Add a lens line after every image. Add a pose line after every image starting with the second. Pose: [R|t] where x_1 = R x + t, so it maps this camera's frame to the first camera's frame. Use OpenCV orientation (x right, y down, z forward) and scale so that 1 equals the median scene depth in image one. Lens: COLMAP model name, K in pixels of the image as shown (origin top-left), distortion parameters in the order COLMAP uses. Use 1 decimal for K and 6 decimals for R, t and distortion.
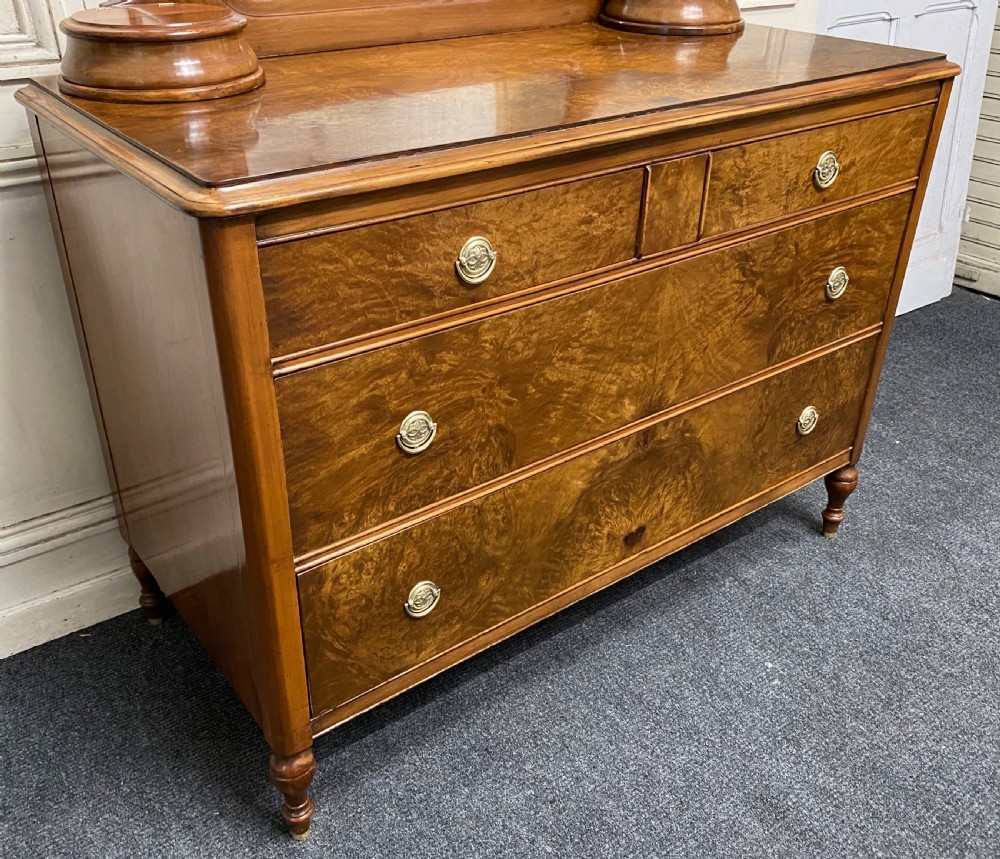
lens RADIAL K [[972.5, 0, 467.7], [0, 972.5, 453.8], [0, 0, 1]] dist [-0.011269, 0.000000]
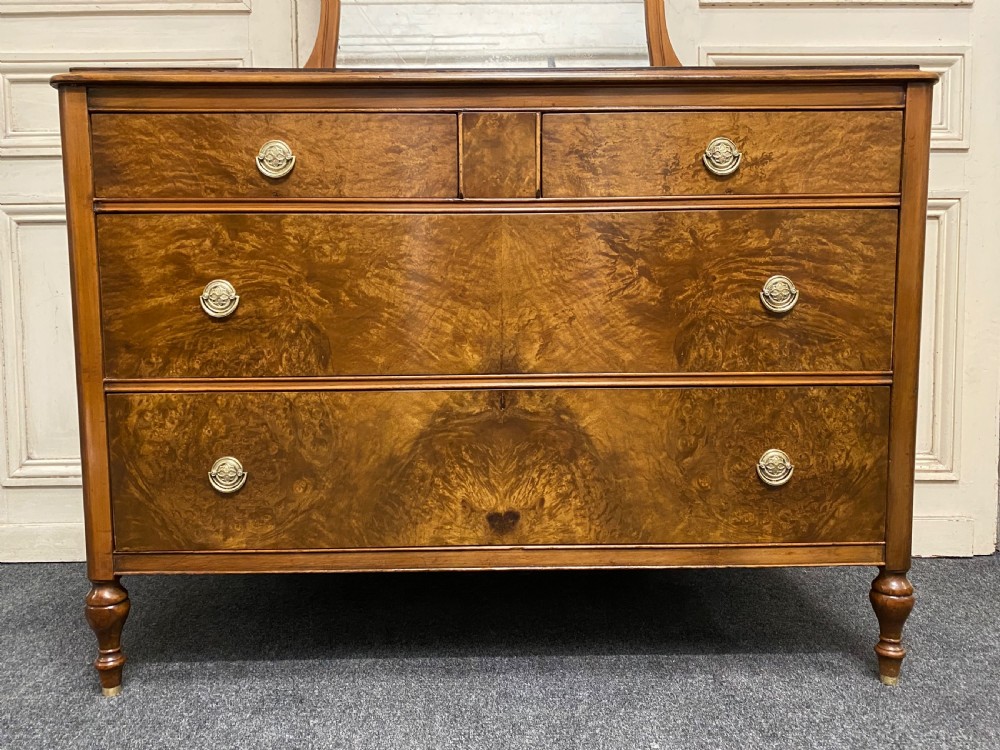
lens RADIAL K [[823.6, 0, 494.5], [0, 823.6, 377.1], [0, 0, 1]] dist [0.051051, -0.089841]
pose [[0.816752, 0.048485, -0.574949, 0.700755], [-0.295573, 0.890947, -0.344748, 0.271246], [0.495534, 0.451512, 0.742013, 0.381358]]
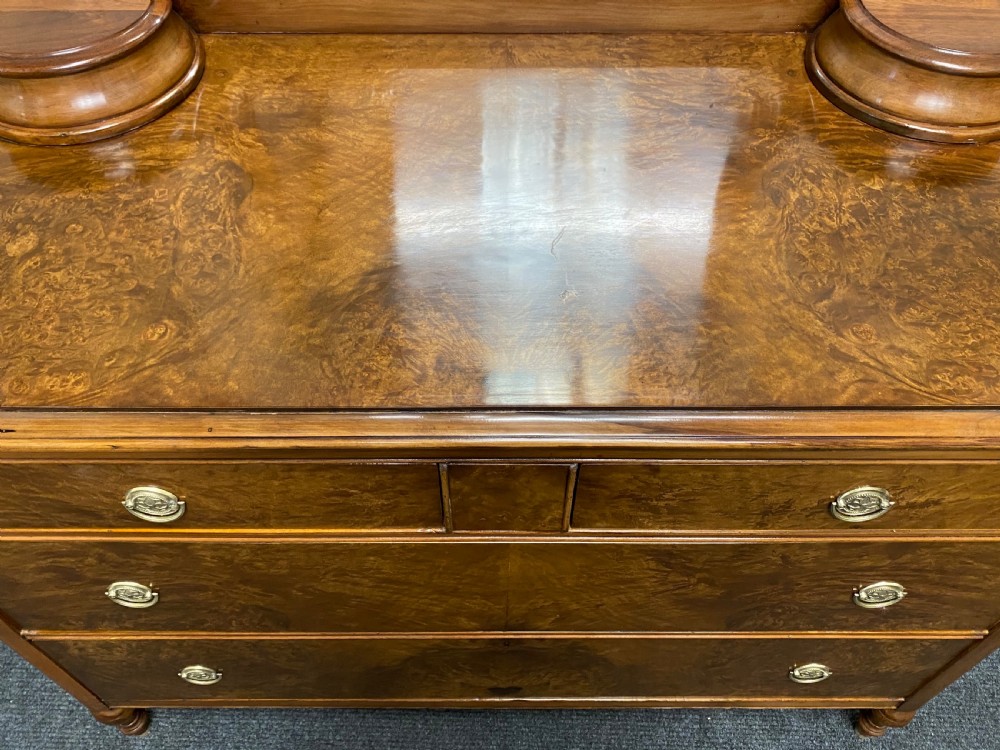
lens RADIAL K [[823.6, 0, 496.5], [0, 823.6, 366.6], [0, 0, 1]] dist [0.051051, -0.089841]
pose [[0.809487, 0.454248, -0.372007, 0.352325], [-0.306862, 0.867488, 0.391536, -0.523051], [0.500566, -0.202789, 0.841612, 0.477937]]
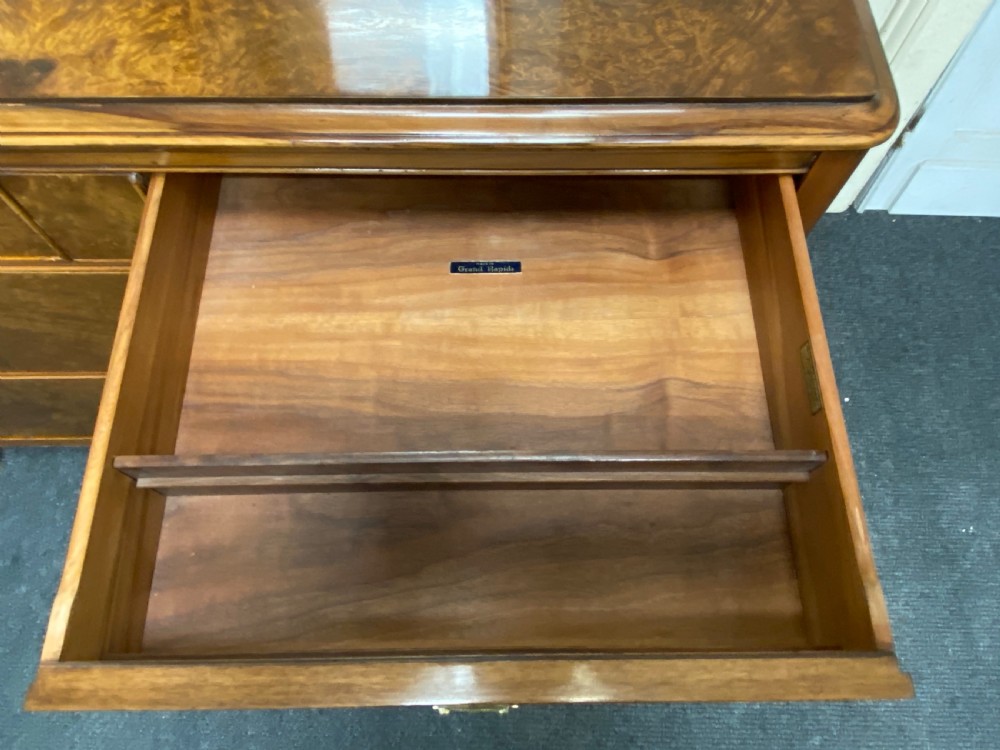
lens RADIAL K [[698.9, 0, 508.6], [0, 698.9, 372.6], [0, 0, 1]] dist [0.069339, -0.069526]
pose [[0.817887, 0.531203, -0.221098, 0.549731], [-0.317894, 0.737476, 0.595880, -0.507498], [0.479588, -0.417077, 0.772038, 0.668501]]
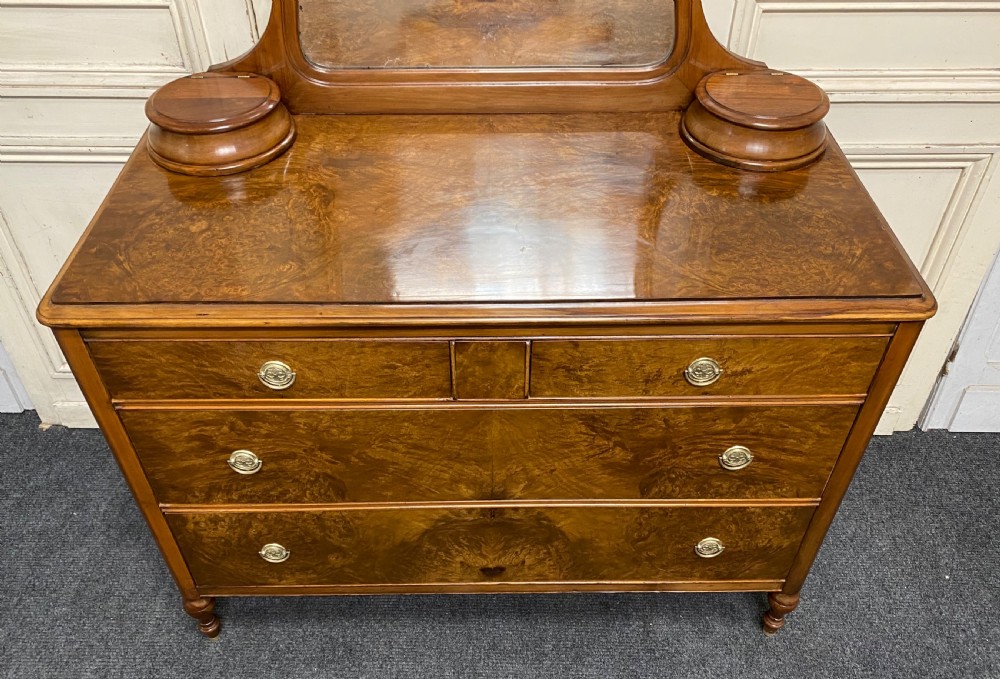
lens RADIAL K [[822.2, 0, 493.6], [0, 822.2, 375.9], [0, 0, 1]] dist [0.080198, -0.153262]
pose [[0.814787, 0.395413, -0.423993, 0.583191], [-0.301069, 0.913564, 0.273418, -0.478374], [0.495458, -0.095126, 0.863407, 0.144524]]
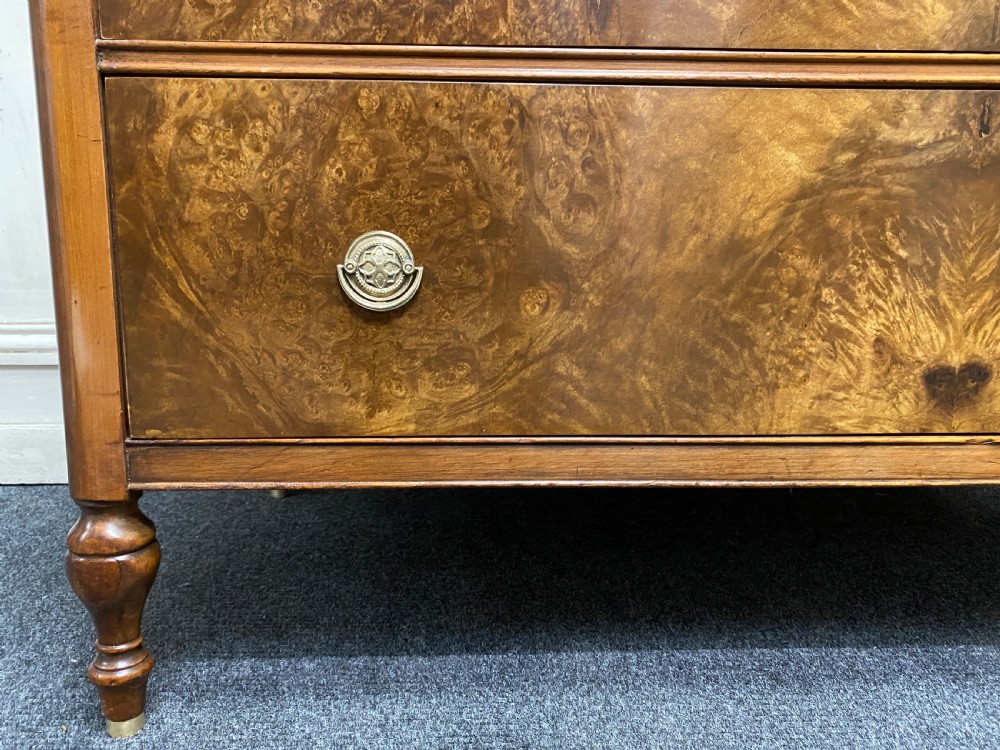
lens RADIAL K [[823.6, 0, 494.7], [0, 823.6, 382.1], [0, 0, 1]] dist [0.051051, -0.089841]
pose [[0.834755, 0.097815, -0.541864, 0.227364], [-0.294968, 0.910417, -0.290061, 0.291980], [0.464949, 0.401962, 0.788827, 0.679088]]
